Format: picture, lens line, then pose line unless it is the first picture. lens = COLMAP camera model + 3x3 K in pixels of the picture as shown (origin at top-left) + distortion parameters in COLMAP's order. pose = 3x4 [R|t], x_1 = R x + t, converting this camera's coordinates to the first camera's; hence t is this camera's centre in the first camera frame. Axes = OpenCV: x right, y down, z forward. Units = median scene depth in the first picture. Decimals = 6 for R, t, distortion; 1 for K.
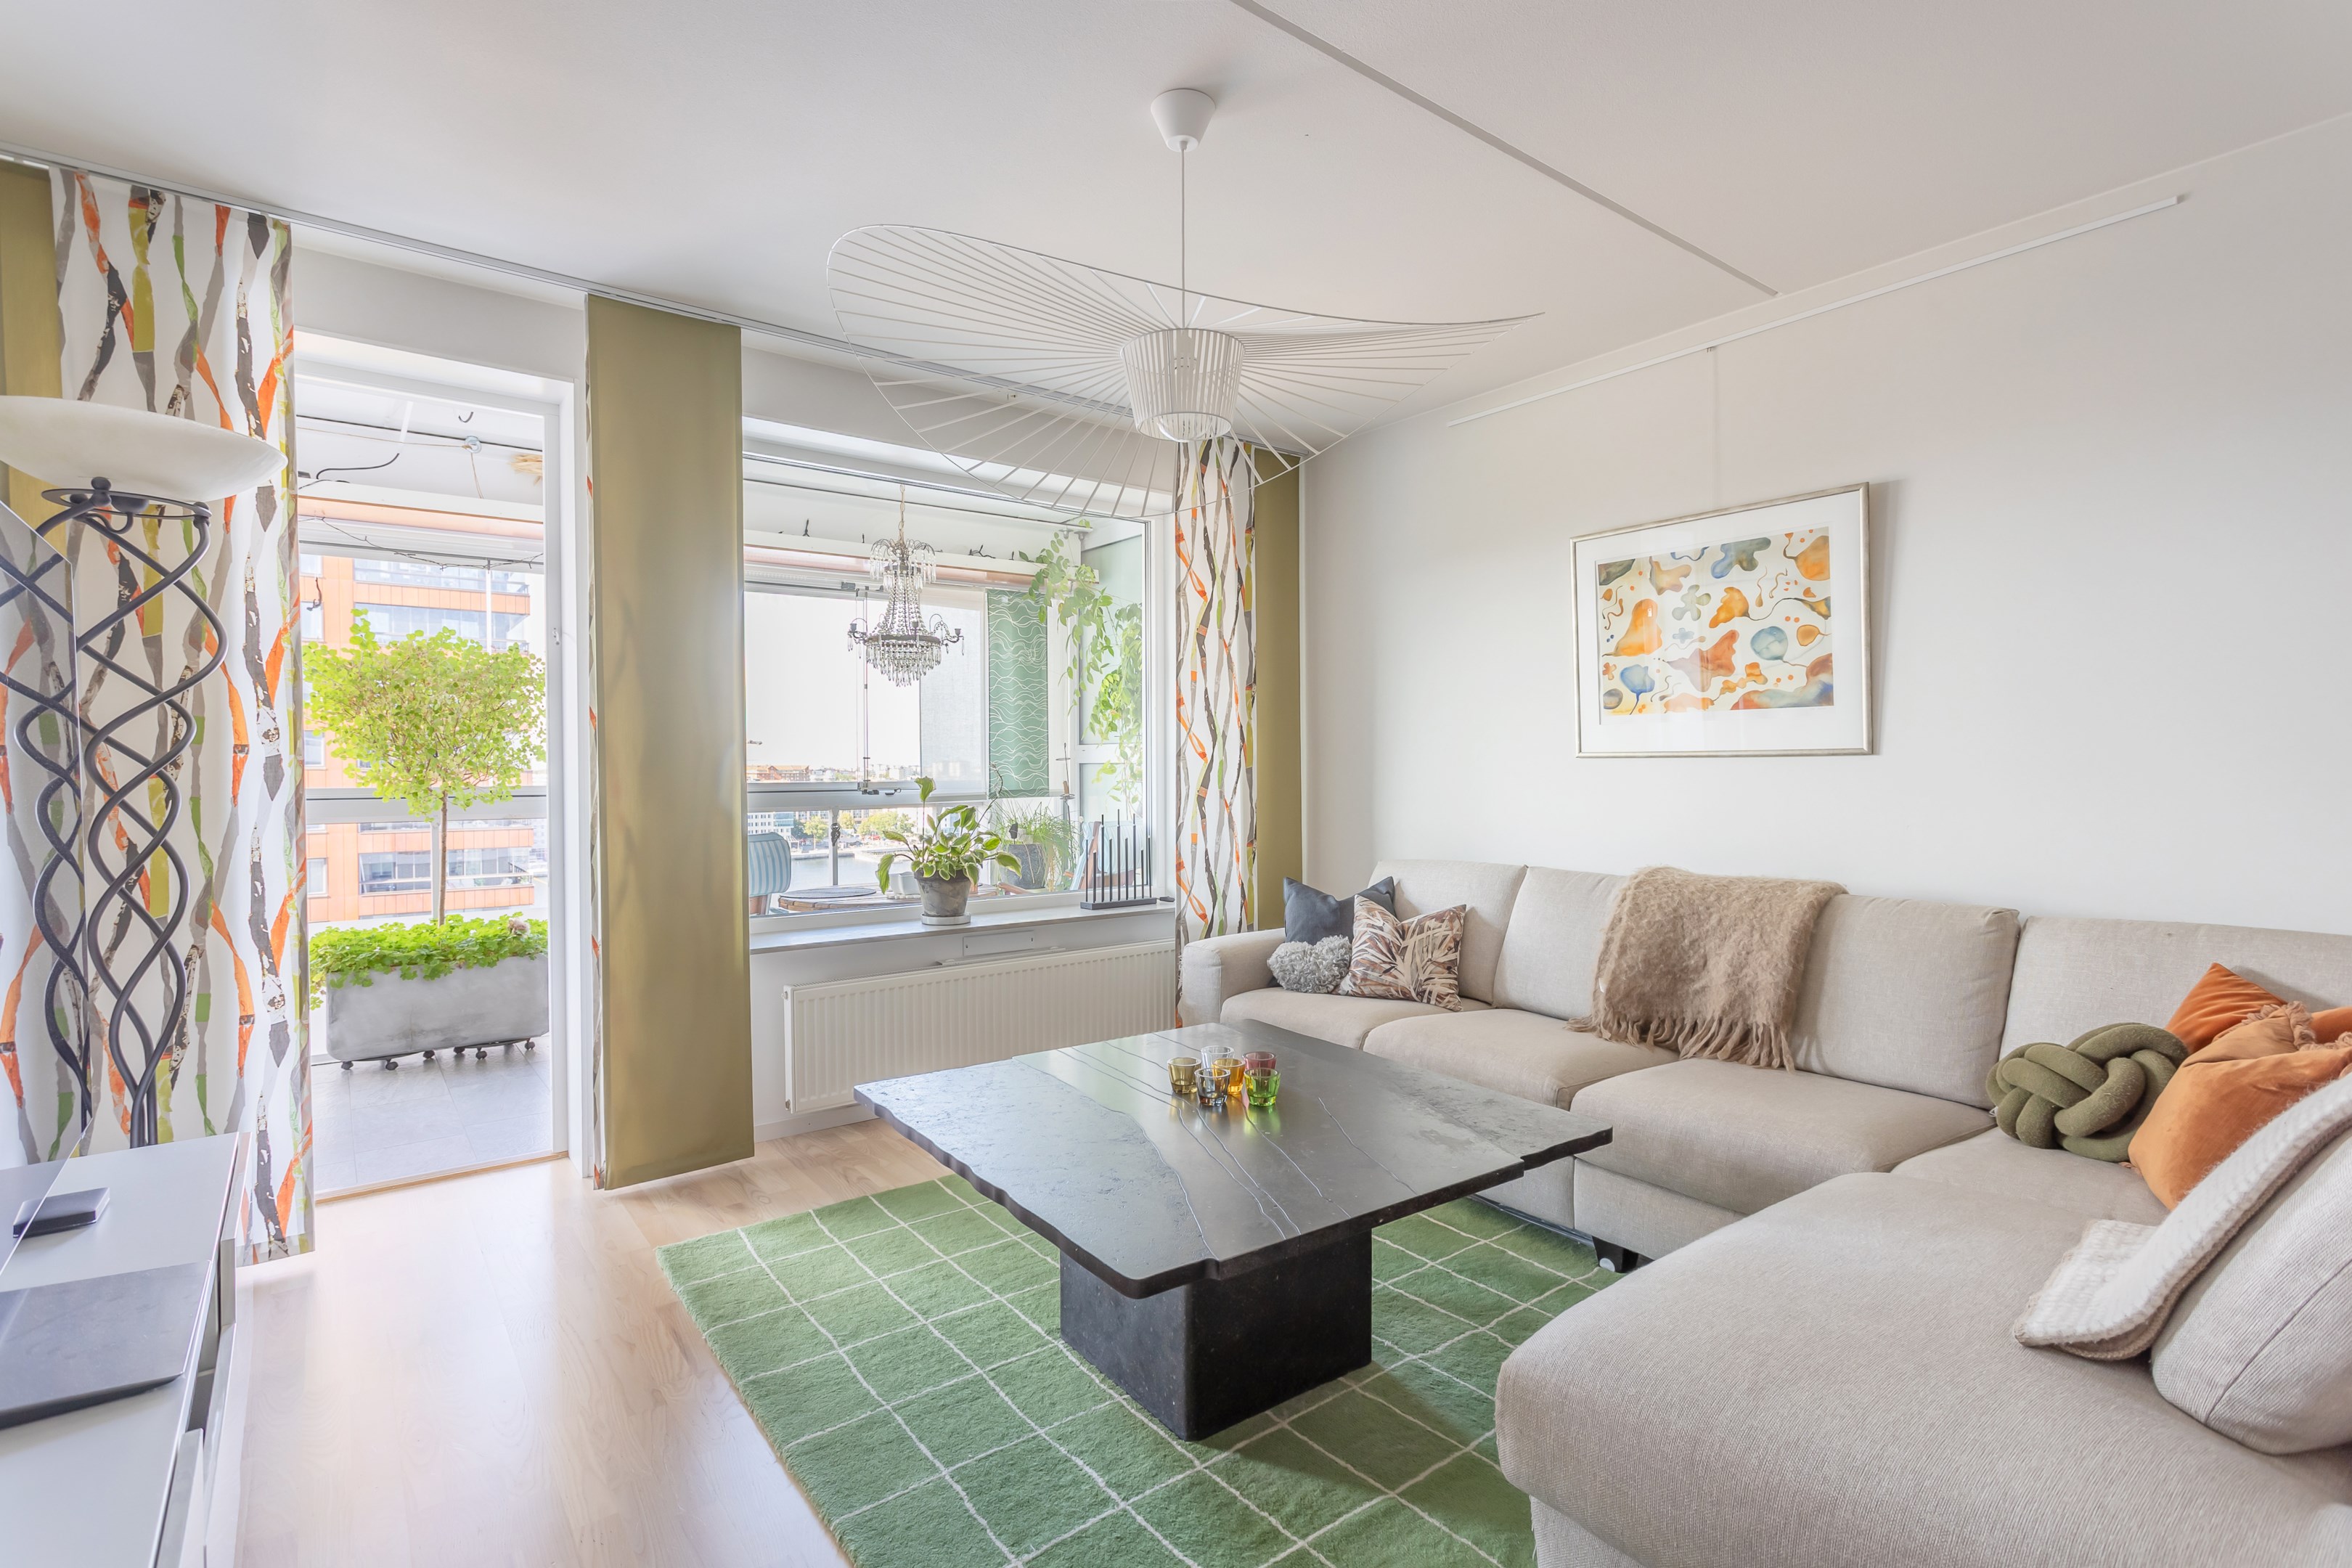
lens RADIAL K [[1102.5, 0, 1173.6], [0, 1102.5, 794.6], [0, 0, 1]] dist [0.002372, 0.000300]
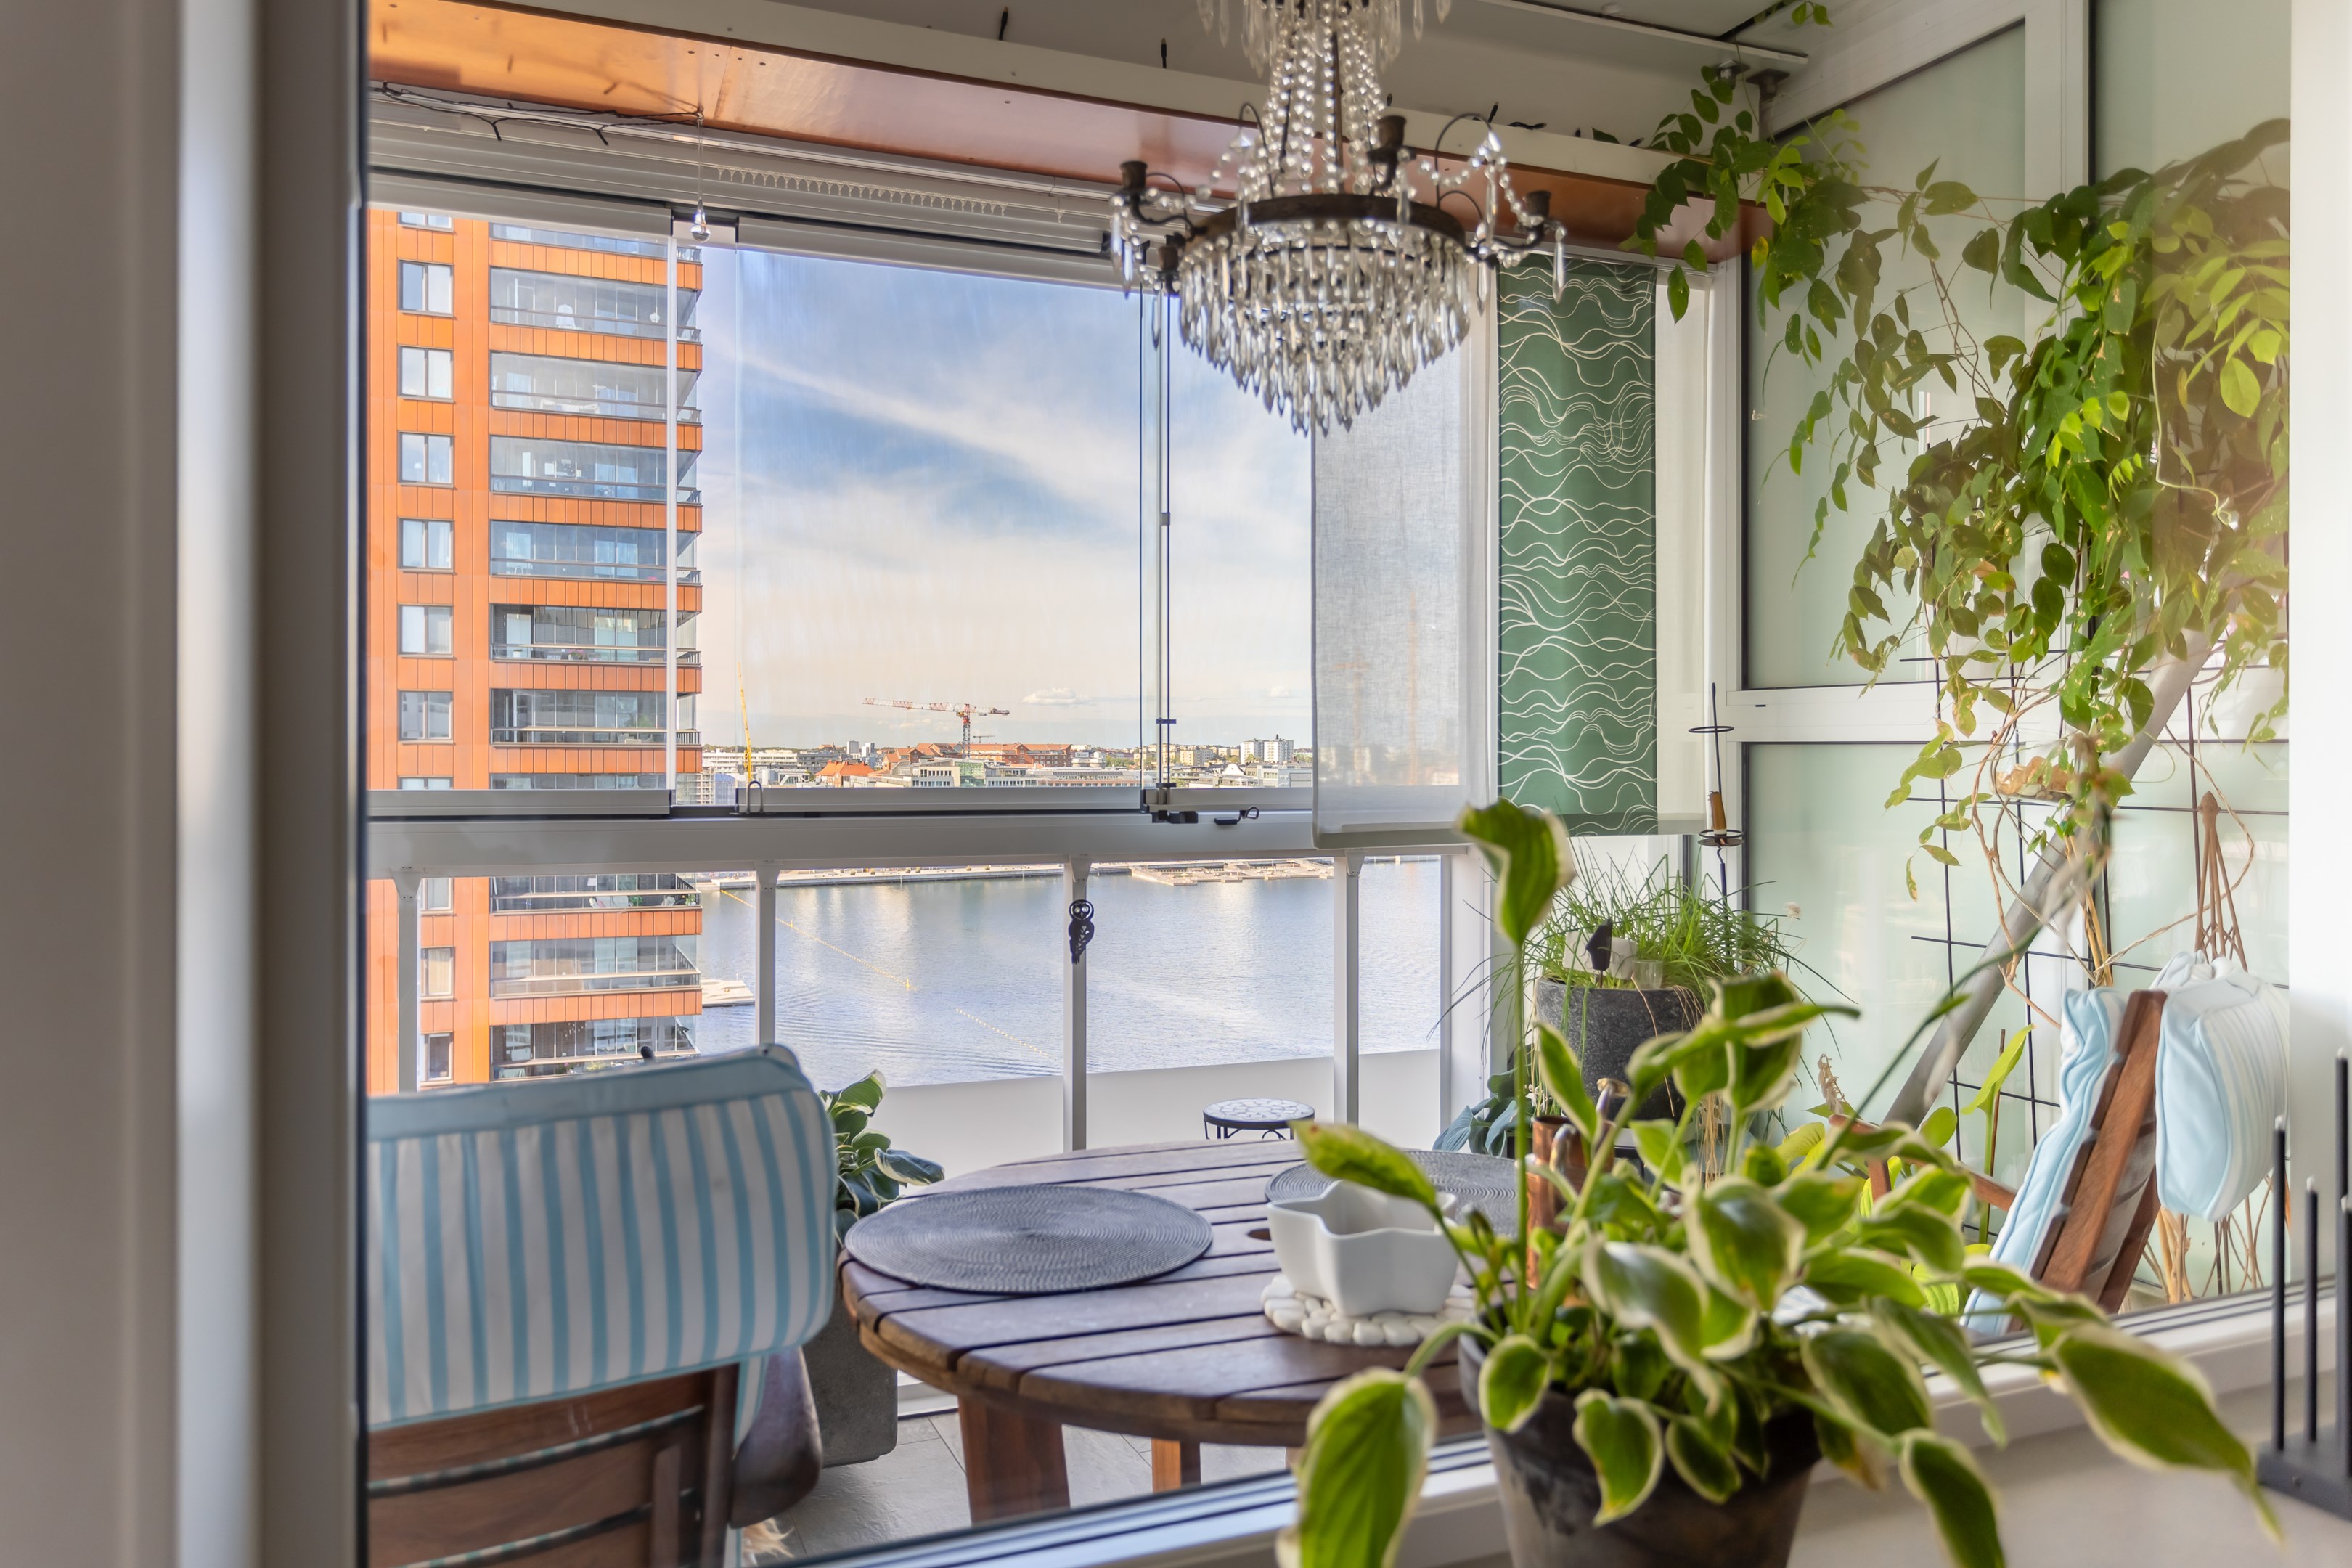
lens RADIAL K [[1628.8, 0, 1171.9], [0, 1628.8, 759.1], [0, 0, 1]] dist [0.006321, 0.001314]
pose [[0.967024, 0.010512, -0.254468, -0.150825], [-0.015358, 0.999736, -0.017064, -0.012693], [0.254222, 0.020409, 0.966931, 0.520157]]
